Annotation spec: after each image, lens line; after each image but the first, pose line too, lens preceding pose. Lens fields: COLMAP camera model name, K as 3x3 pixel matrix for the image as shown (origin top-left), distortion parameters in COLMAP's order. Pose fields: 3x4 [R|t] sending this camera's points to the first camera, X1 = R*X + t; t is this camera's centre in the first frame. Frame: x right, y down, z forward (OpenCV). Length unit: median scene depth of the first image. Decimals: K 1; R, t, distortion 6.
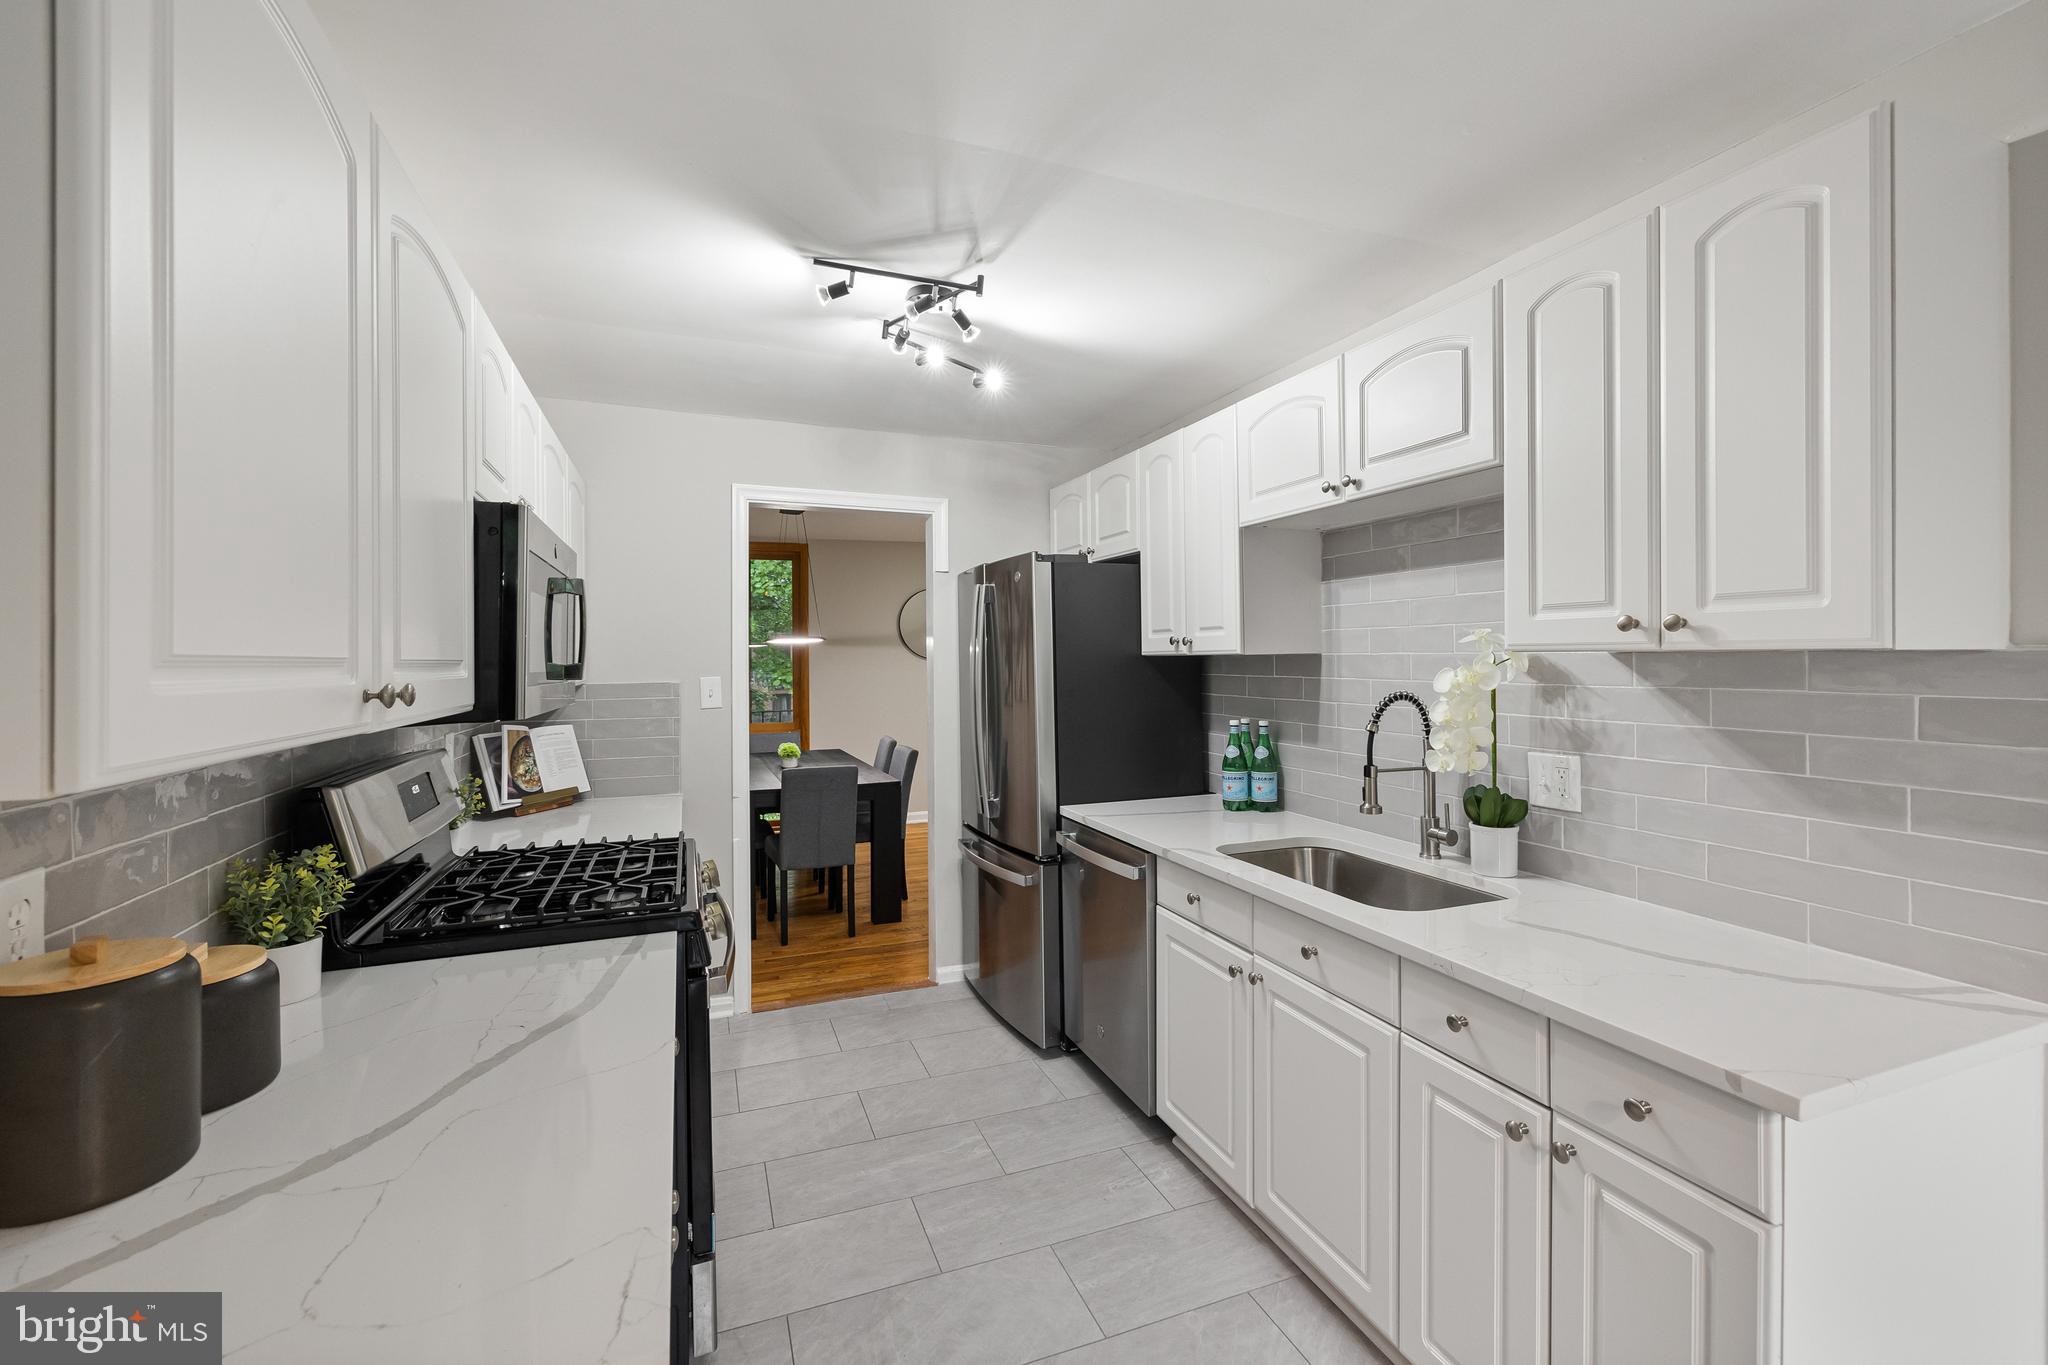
lens RADIAL K [[879.0, 0, 1016.3], [0, 879.0, 661.1], [0, 0, 1]] dist [-0.001473, 0.002024]
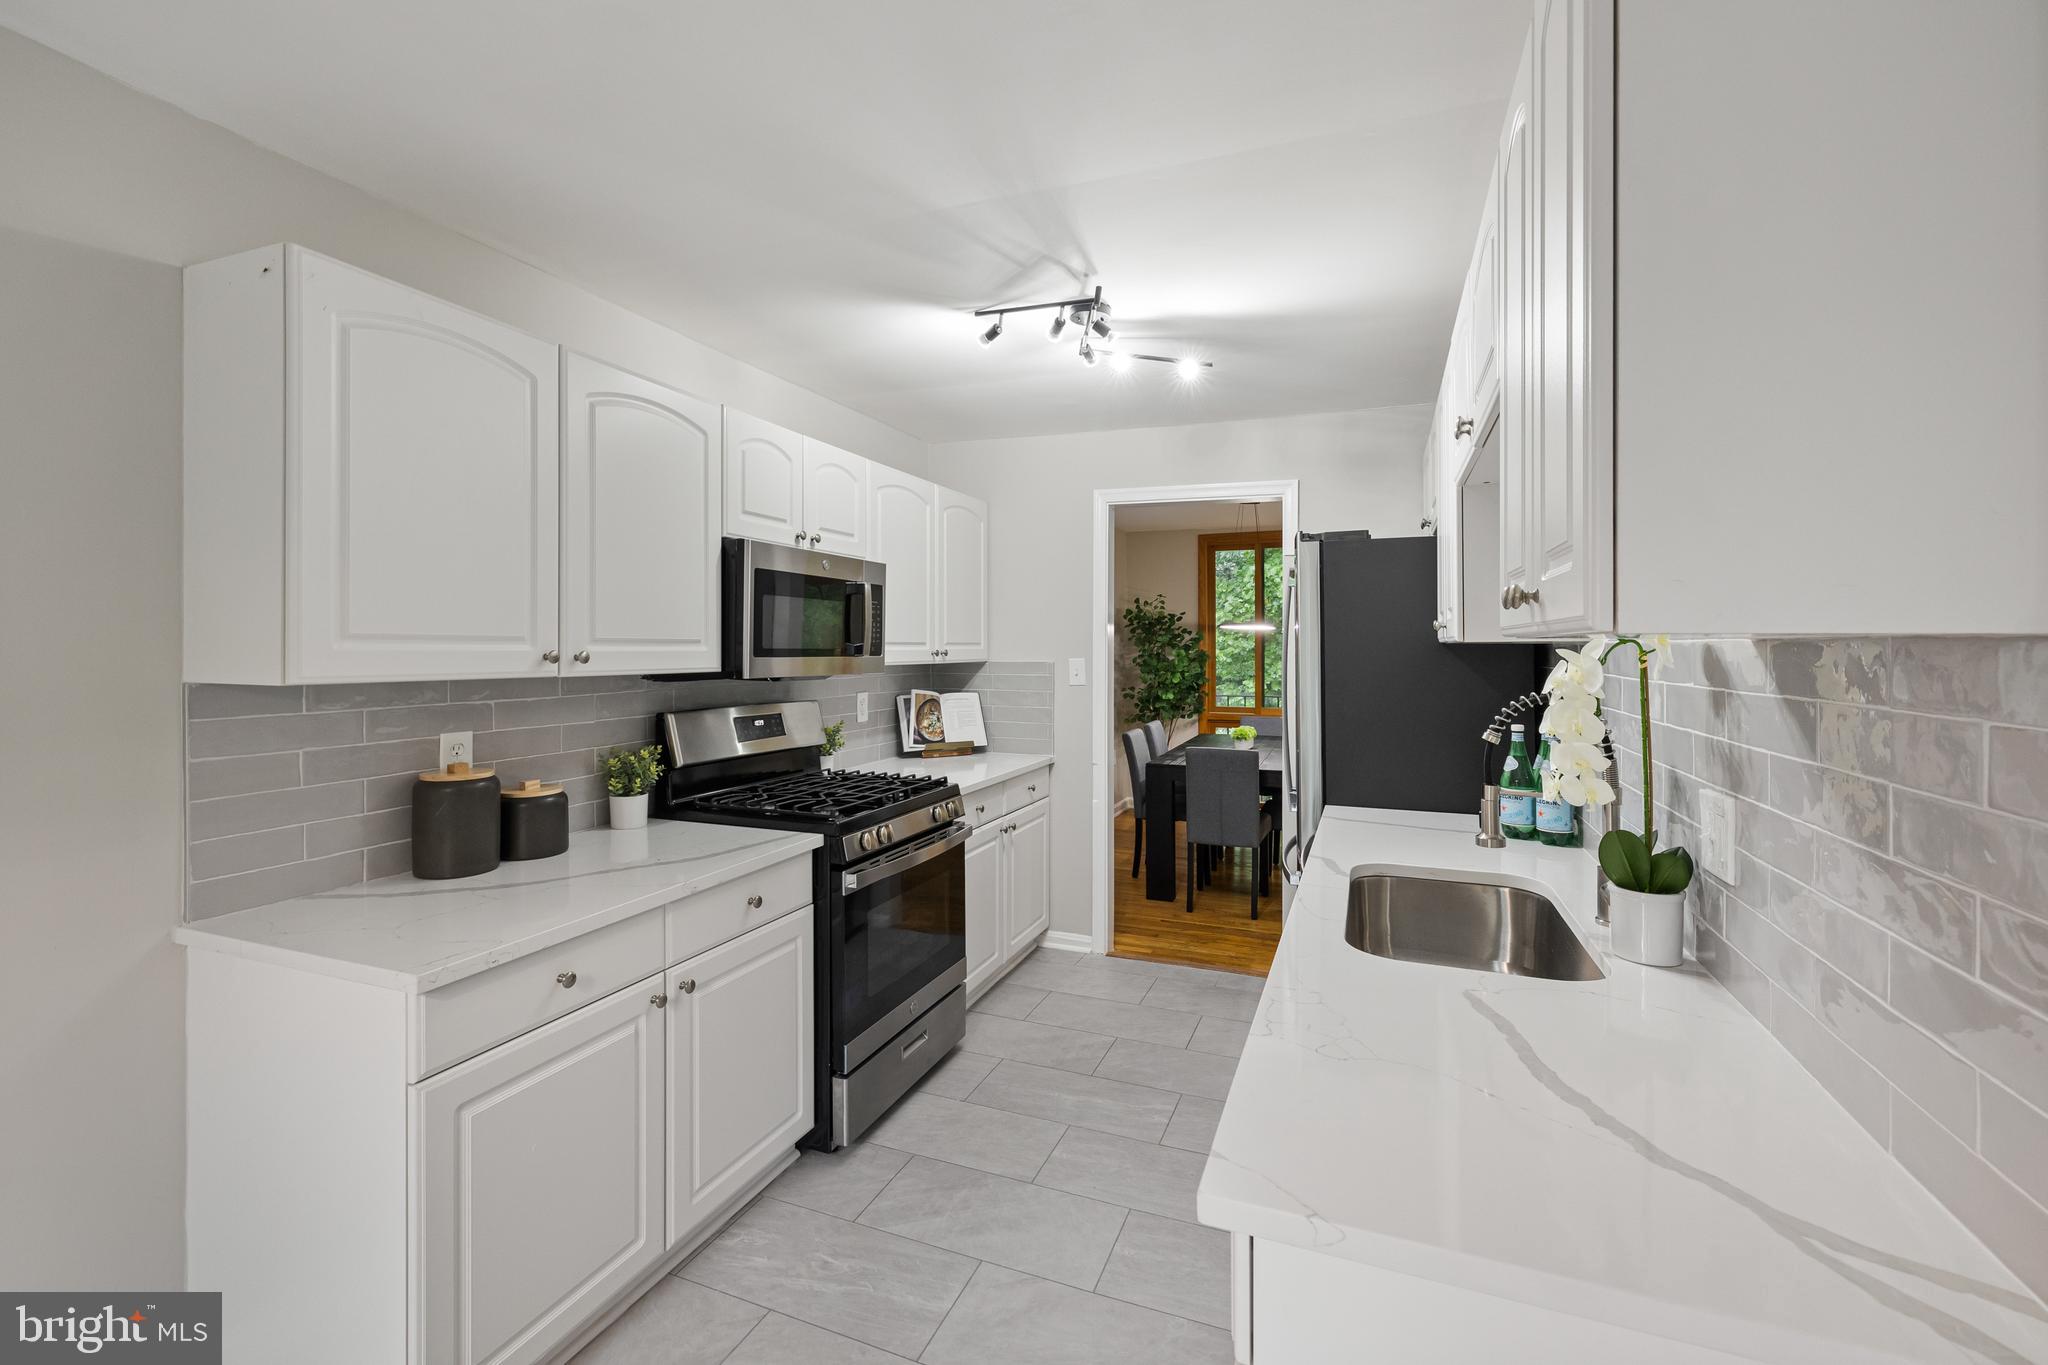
lens RADIAL K [[879.0, 0, 1006.5], [0, 879.0, 652.4], [0, 0, 1]] dist [-0.001473, 0.002024]
pose [[0.733256, 0.017520, -0.679727, 0.440487], [-0.013725, 0.999846, 0.010965, -0.001402], [0.679814, 0.001289, 0.733383, 0.097225]]
